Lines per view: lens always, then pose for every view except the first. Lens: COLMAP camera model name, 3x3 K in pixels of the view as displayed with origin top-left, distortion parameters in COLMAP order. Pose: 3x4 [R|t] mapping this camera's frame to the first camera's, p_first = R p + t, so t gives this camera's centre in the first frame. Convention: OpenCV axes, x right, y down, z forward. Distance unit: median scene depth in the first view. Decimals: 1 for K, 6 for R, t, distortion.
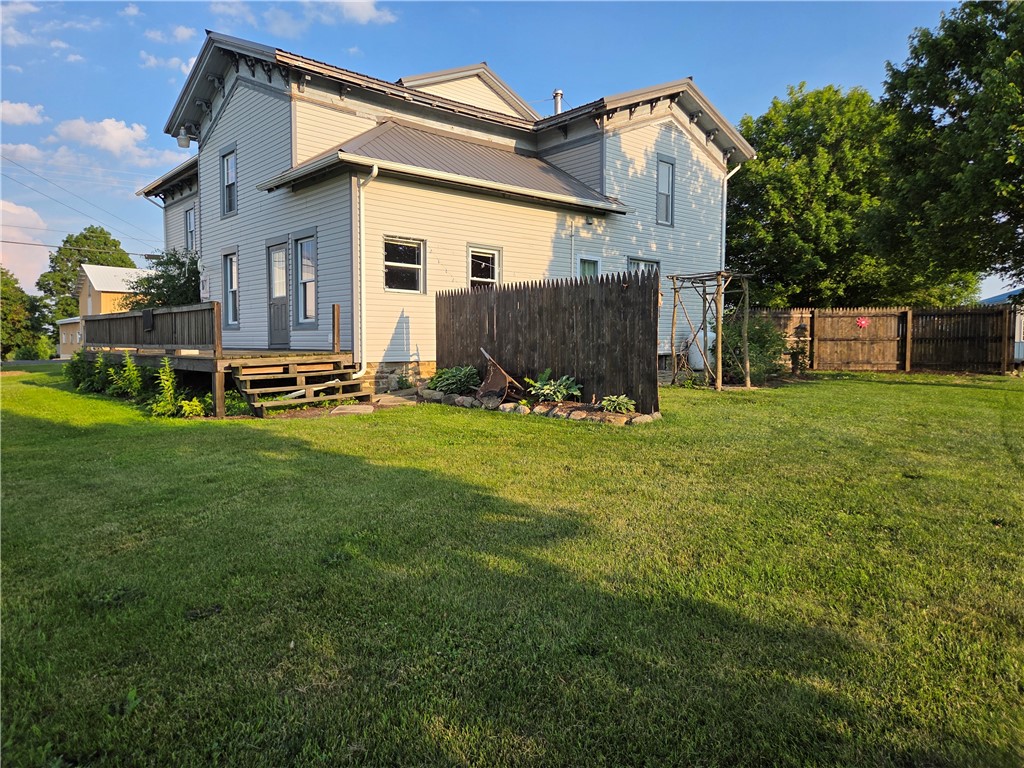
lens RADIAL K [[690.4, 0, 512.6], [0, 690.4, 383.6], [0, 0, 1]] dist [0.049178, -0.022606]
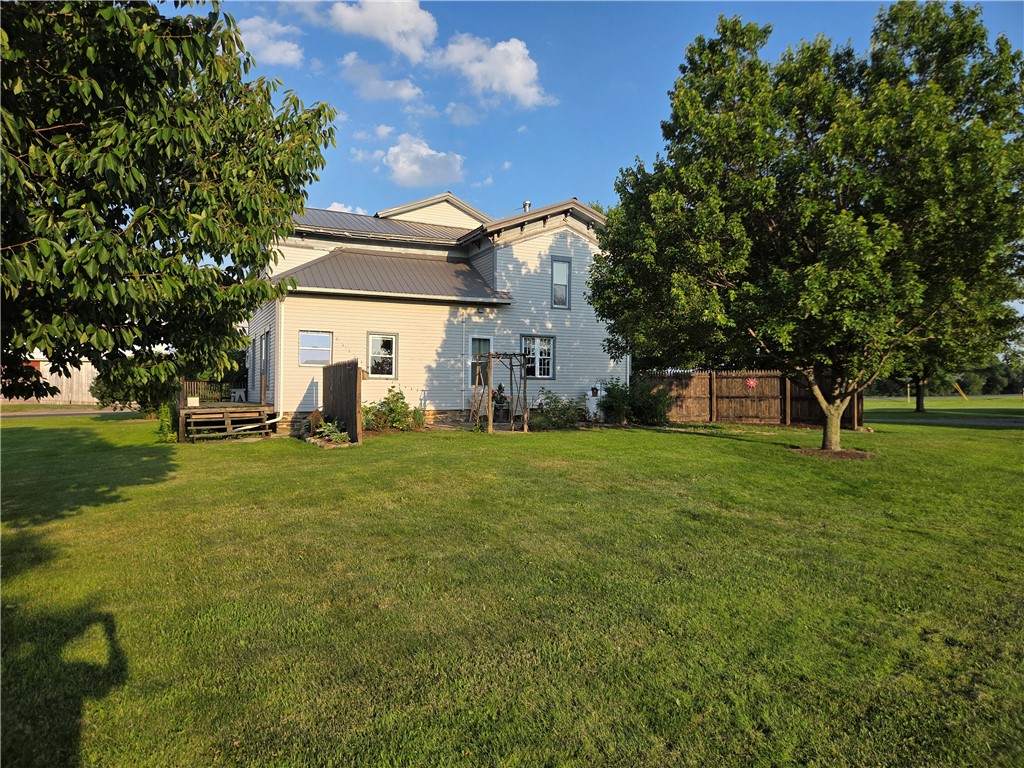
lens RADIAL K [[690.4, 0, 511.2], [0, 690.4, 383.2], [0, 0, 1]] dist [0.049178, -0.022606]
pose [[0.963515, -0.000697, -0.267654, 0.502752], [-0.019287, 0.997216, -0.072029, 0.005596], [0.266959, 0.074564, 0.960819, -0.268858]]
